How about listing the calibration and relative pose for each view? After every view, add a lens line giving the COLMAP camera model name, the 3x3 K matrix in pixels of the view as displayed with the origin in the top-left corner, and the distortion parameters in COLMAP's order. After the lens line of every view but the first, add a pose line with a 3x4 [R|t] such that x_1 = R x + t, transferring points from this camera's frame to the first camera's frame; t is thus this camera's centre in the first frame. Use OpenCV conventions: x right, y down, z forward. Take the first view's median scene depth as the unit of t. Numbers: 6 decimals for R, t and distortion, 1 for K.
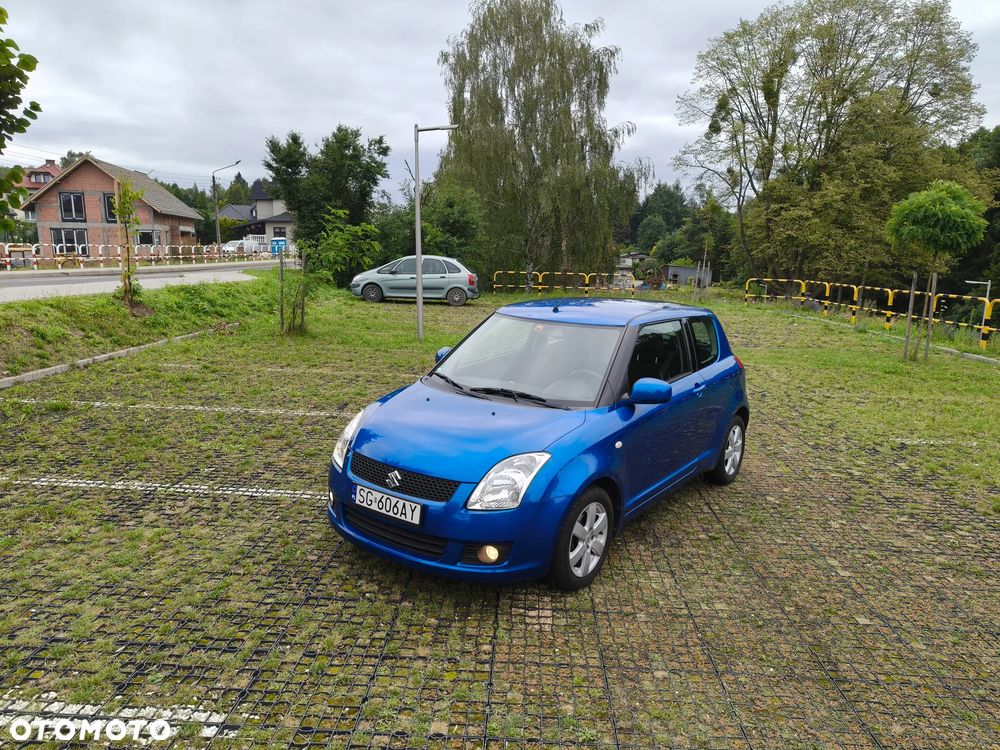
lens RADIAL K [[683.7, 0, 491.9], [0, 683.7, 397.8], [0, 0, 1]] dist [0.014920, -0.006503]
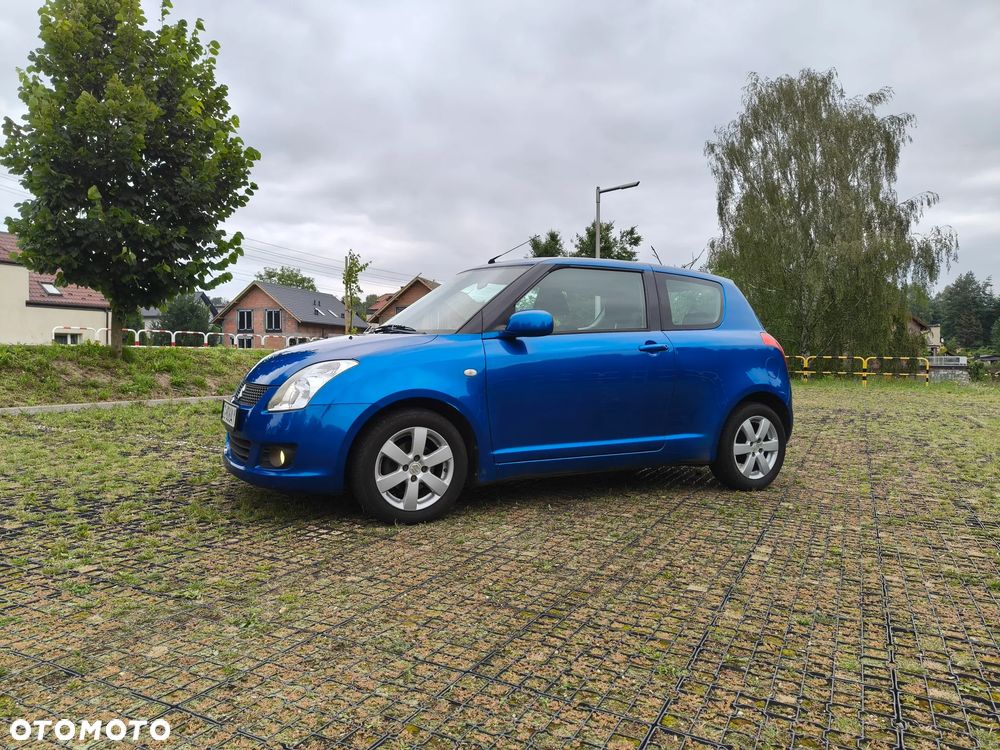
lens RADIAL K [[683.7, 0, 505.4], [0, 683.7, 406.9], [0, 0, 1]] dist [0.014920, -0.006503]
pose [[0.908292, 0.017471, -0.417972, 0.099444], [-0.080208, 0.987865, -0.133005, 0.037654], [0.410576, 0.154332, 0.898671, 0.036223]]
